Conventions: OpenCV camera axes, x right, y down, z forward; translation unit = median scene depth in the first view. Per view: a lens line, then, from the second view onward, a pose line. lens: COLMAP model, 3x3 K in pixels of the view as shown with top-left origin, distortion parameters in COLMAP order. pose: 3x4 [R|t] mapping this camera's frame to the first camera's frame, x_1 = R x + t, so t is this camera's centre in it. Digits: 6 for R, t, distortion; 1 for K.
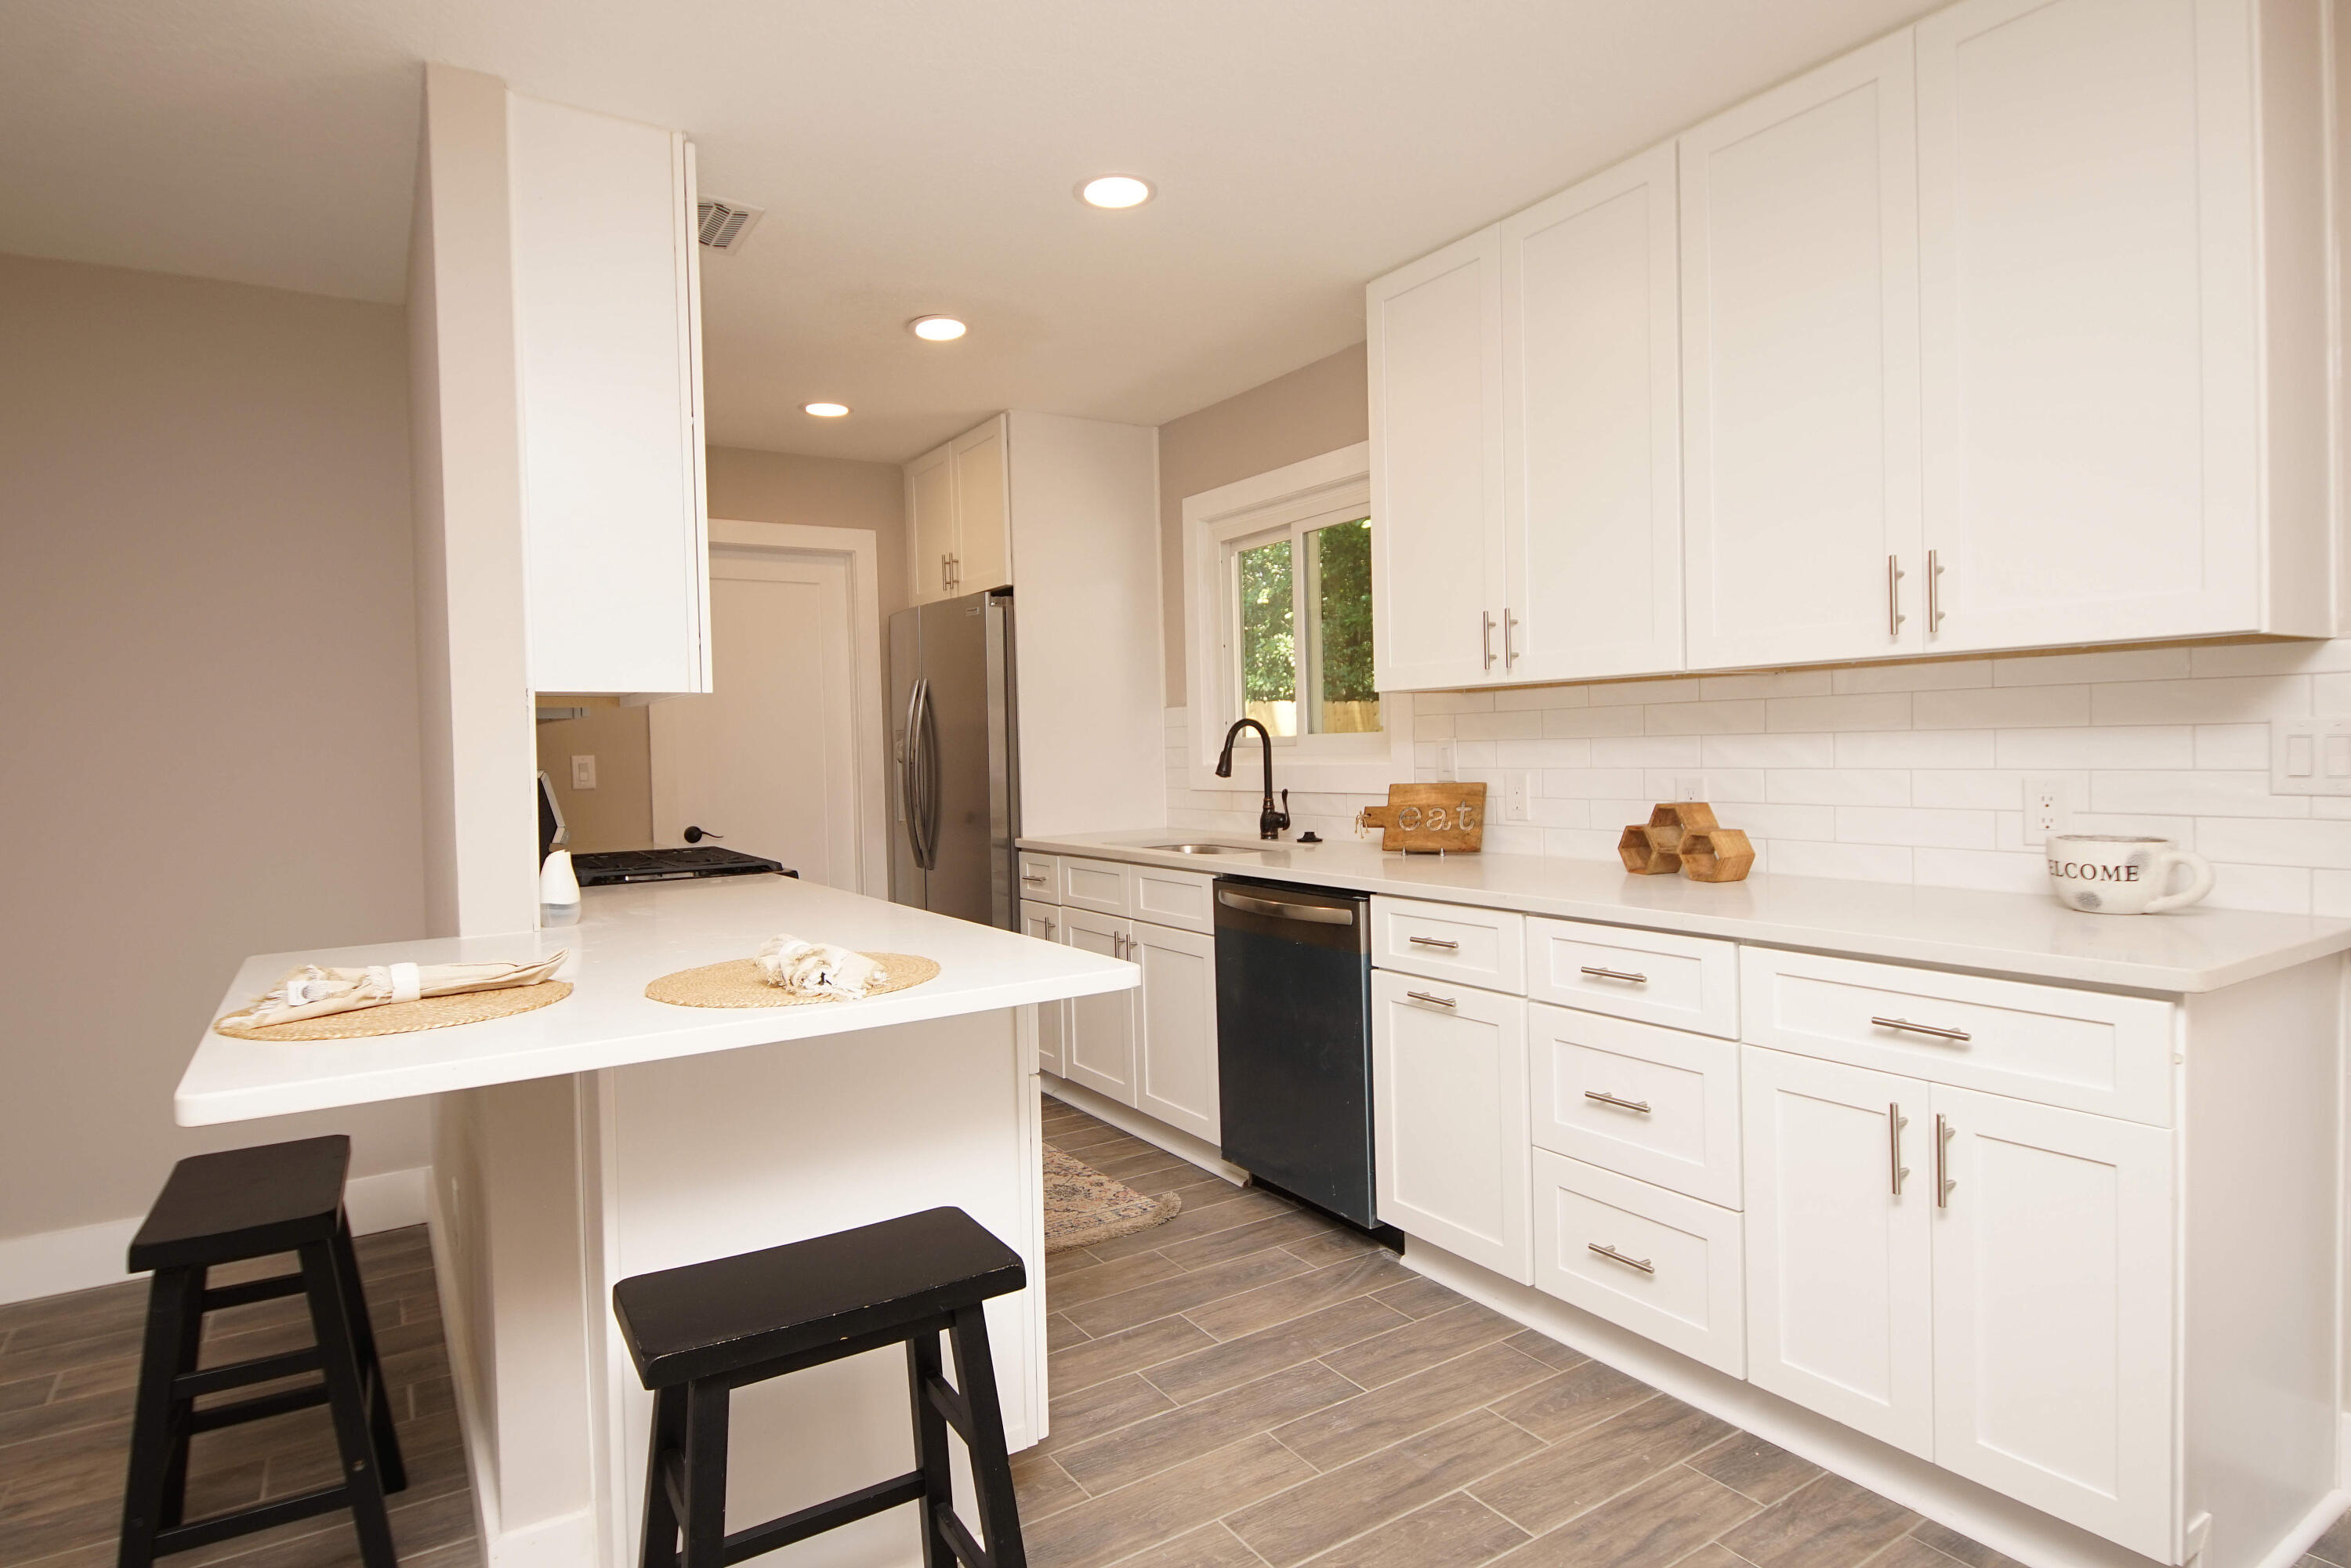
lens RADIAL K [[1261.6, 0, 1152.1], [0, 1261.6, 773.2], [0, 0, 1]] dist [0.036184, -0.033500]
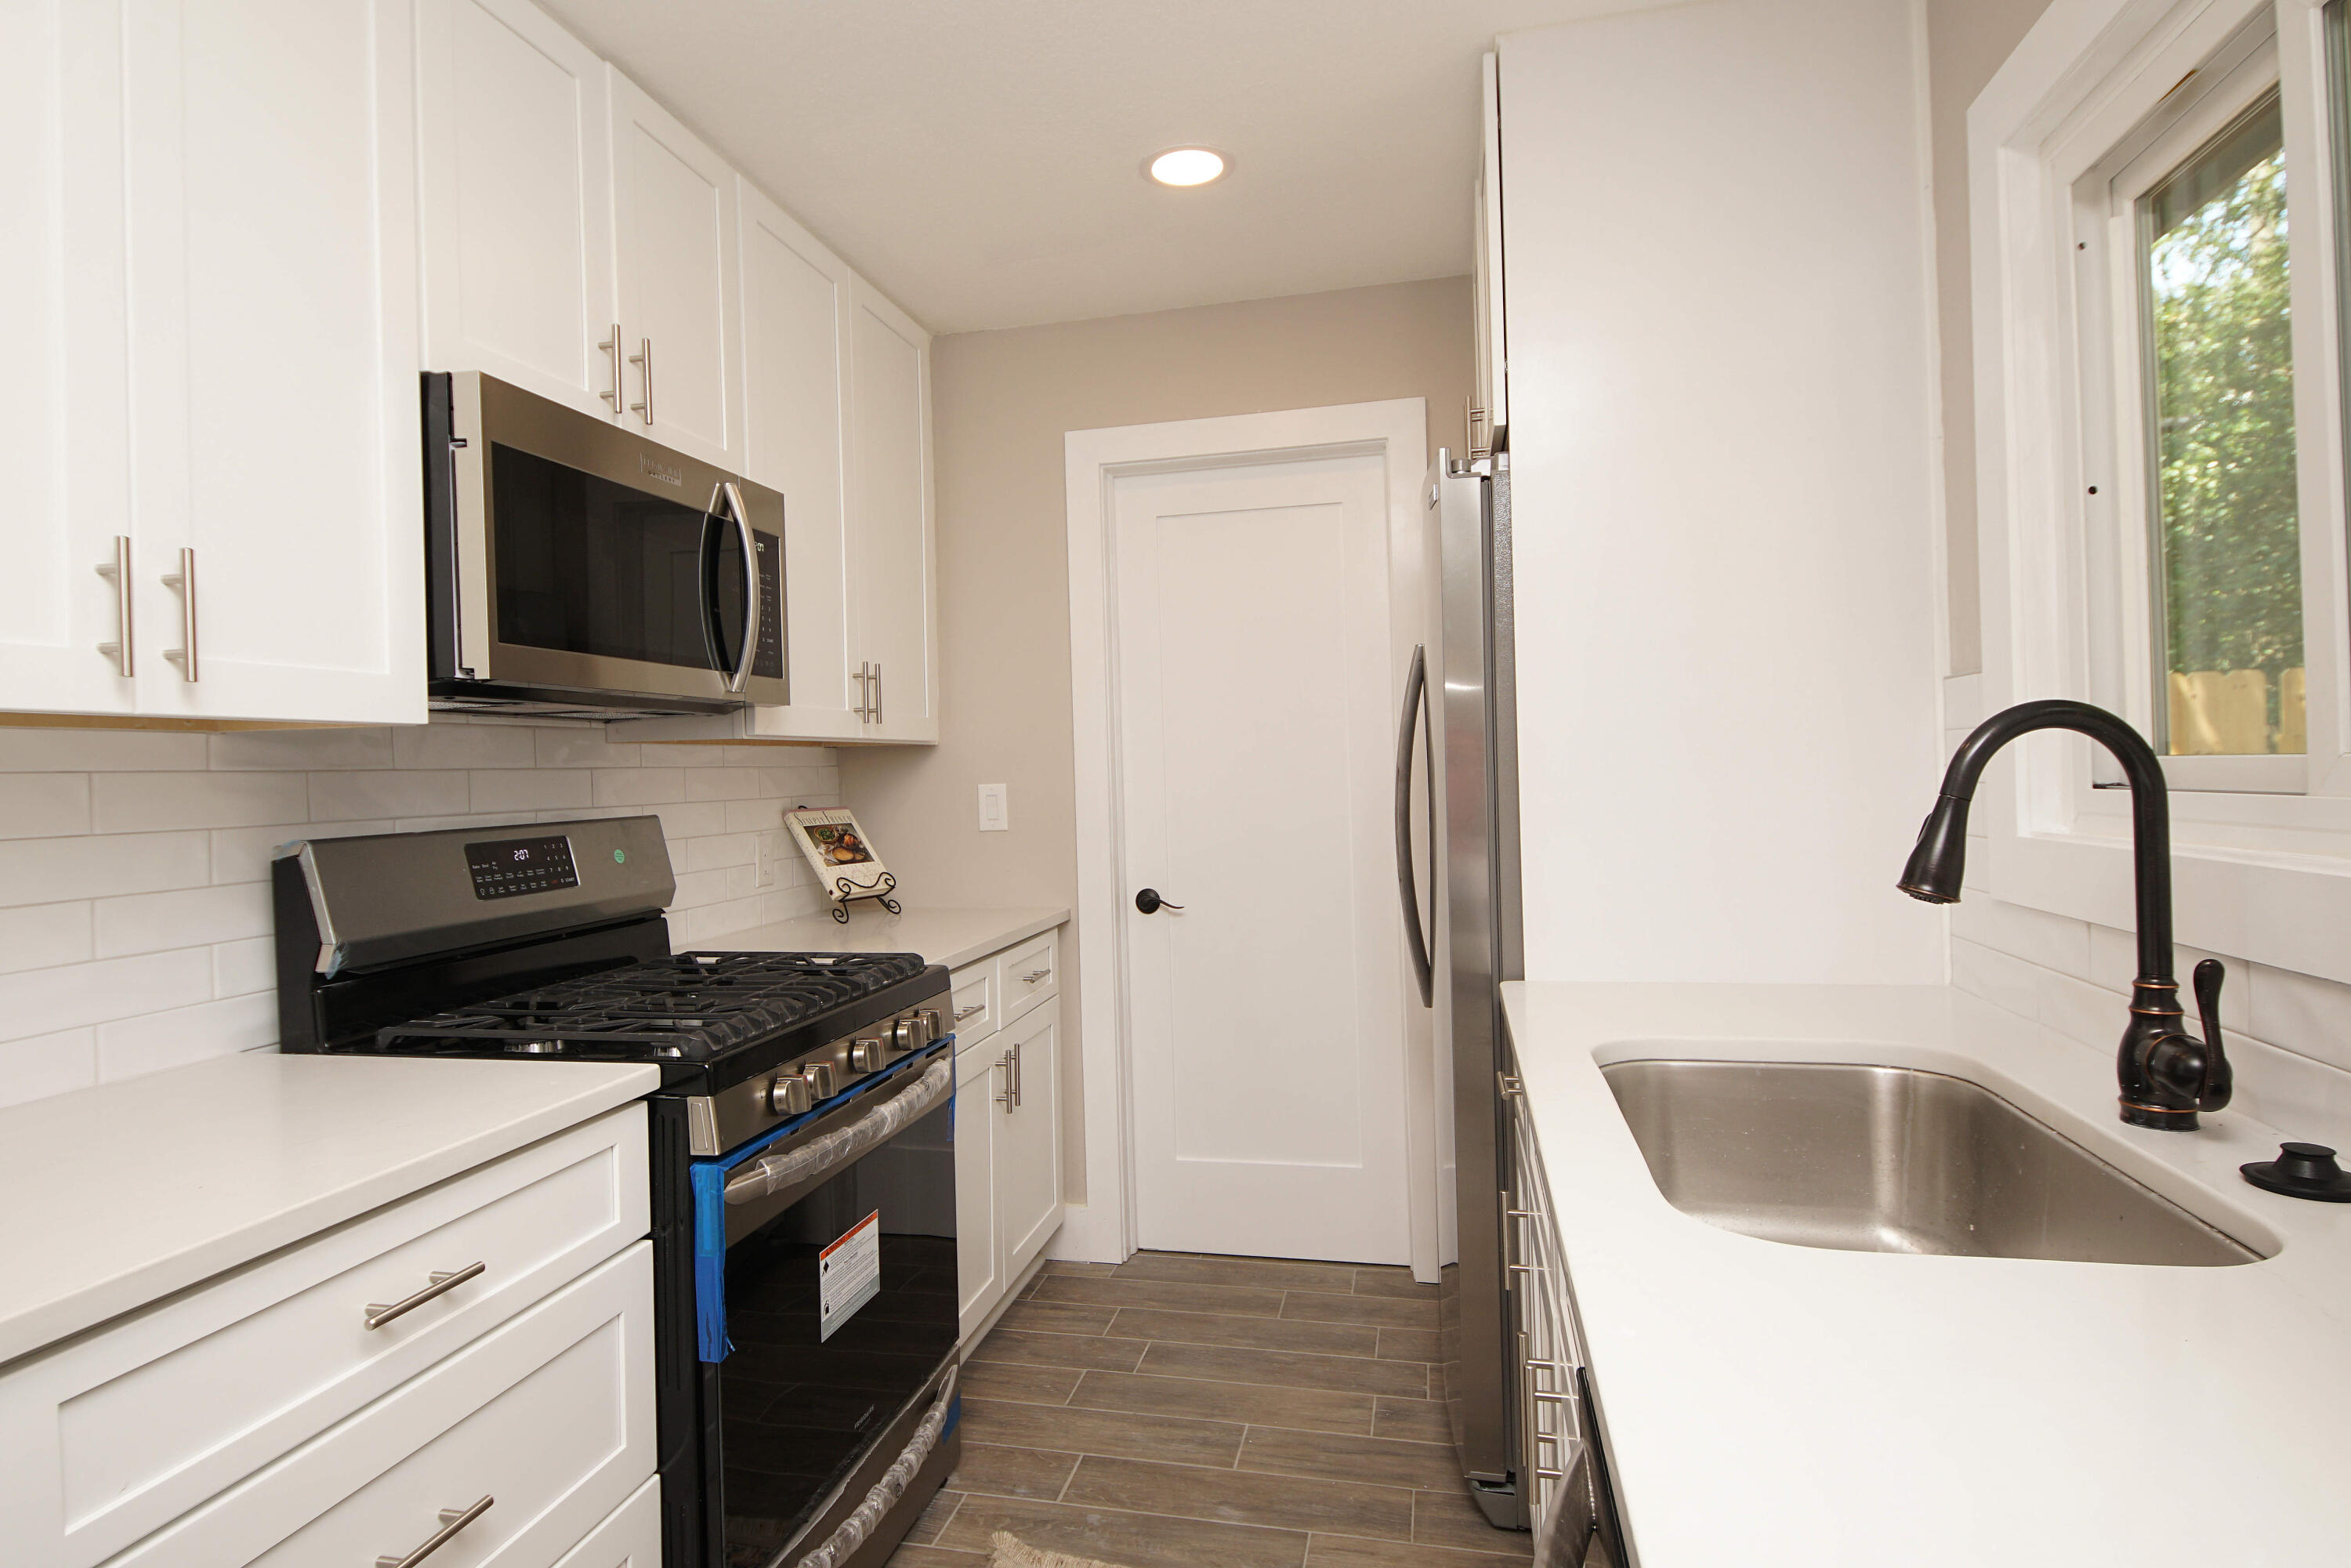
lens RADIAL K [[1261.6, 0, 1152.1], [0, 1261.6, 773.2], [0, 0, 1]] dist [0.036184, -0.033500]
pose [[0.702206, 0.008680, -0.711920, 0.192428], [-0.009850, 0.999948, 0.002475, -0.035101], [0.711905, 0.005274, 0.702256, 0.895324]]
